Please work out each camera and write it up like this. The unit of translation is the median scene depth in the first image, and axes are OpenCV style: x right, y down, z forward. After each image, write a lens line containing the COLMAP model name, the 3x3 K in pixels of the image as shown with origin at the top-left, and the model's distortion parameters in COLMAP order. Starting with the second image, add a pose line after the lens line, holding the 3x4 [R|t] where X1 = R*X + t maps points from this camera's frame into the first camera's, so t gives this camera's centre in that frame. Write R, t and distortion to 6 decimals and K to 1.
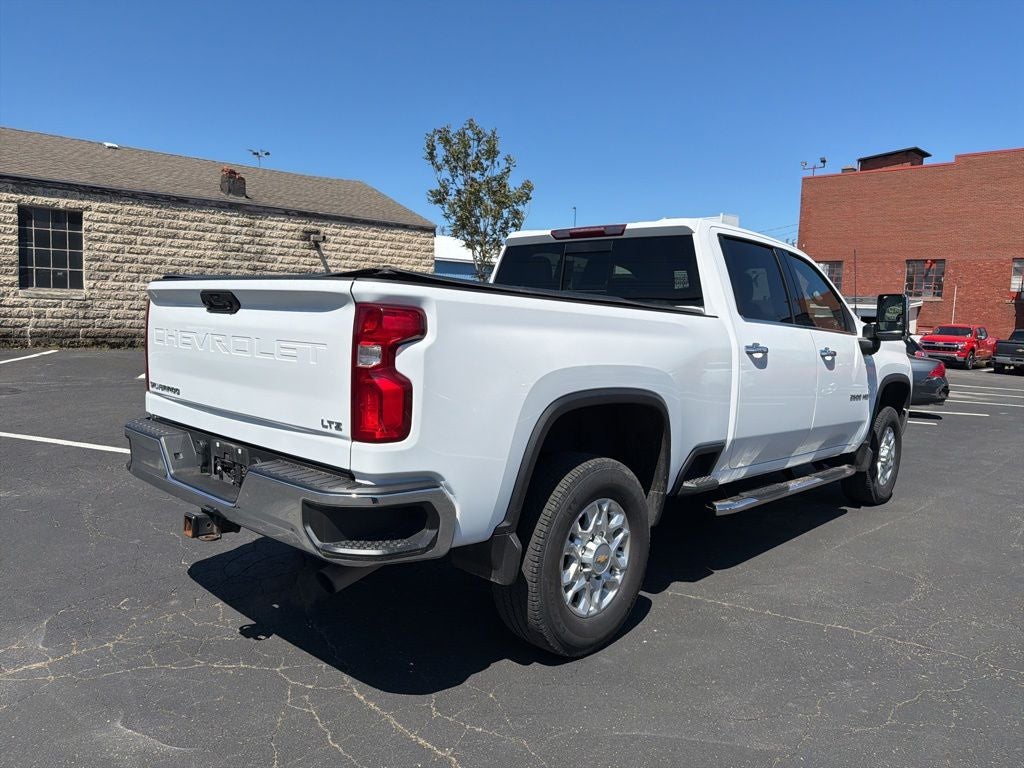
lens RADIAL K [[713.1, 0, 498.4], [0, 713.1, 382.2], [0, 0, 1]] dist [0.102975, -0.151361]
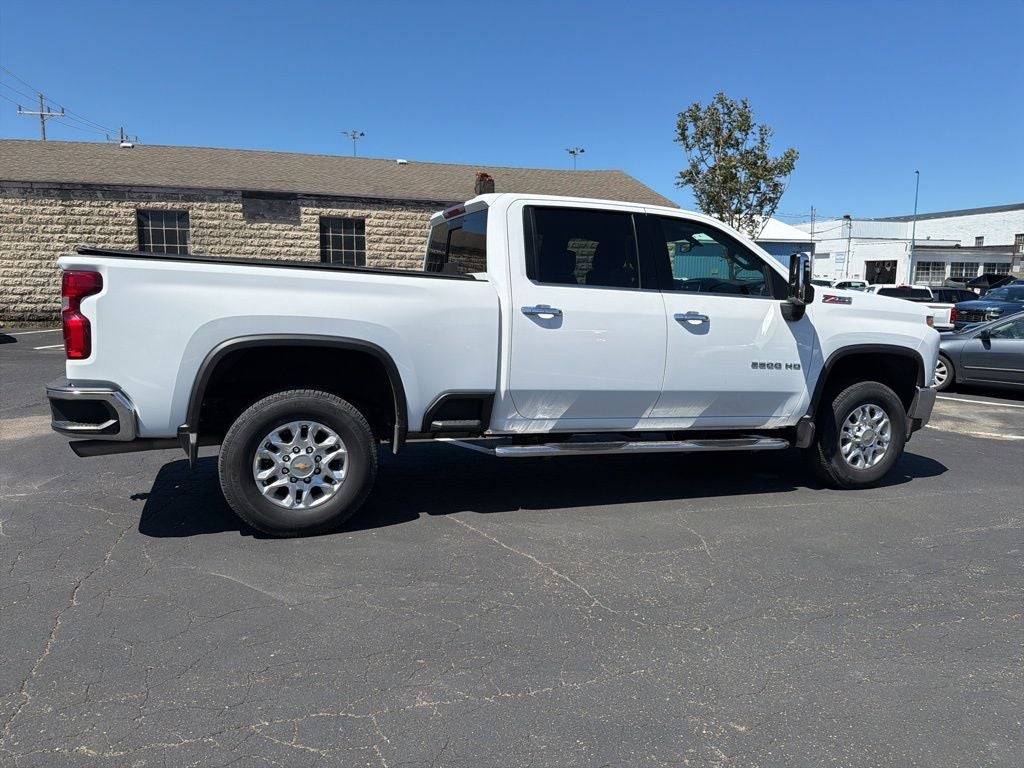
lens RADIAL K [[713.1, 0, 498.4], [0, 713.1, 382.2], [0, 0, 1]] dist [0.102975, -0.151361]
pose [[0.890908, 0.036683, -0.452701, 0.201874], [-0.029578, 0.999303, 0.022766, 0.010401], [0.453221, -0.006893, 0.891372, 0.000062]]
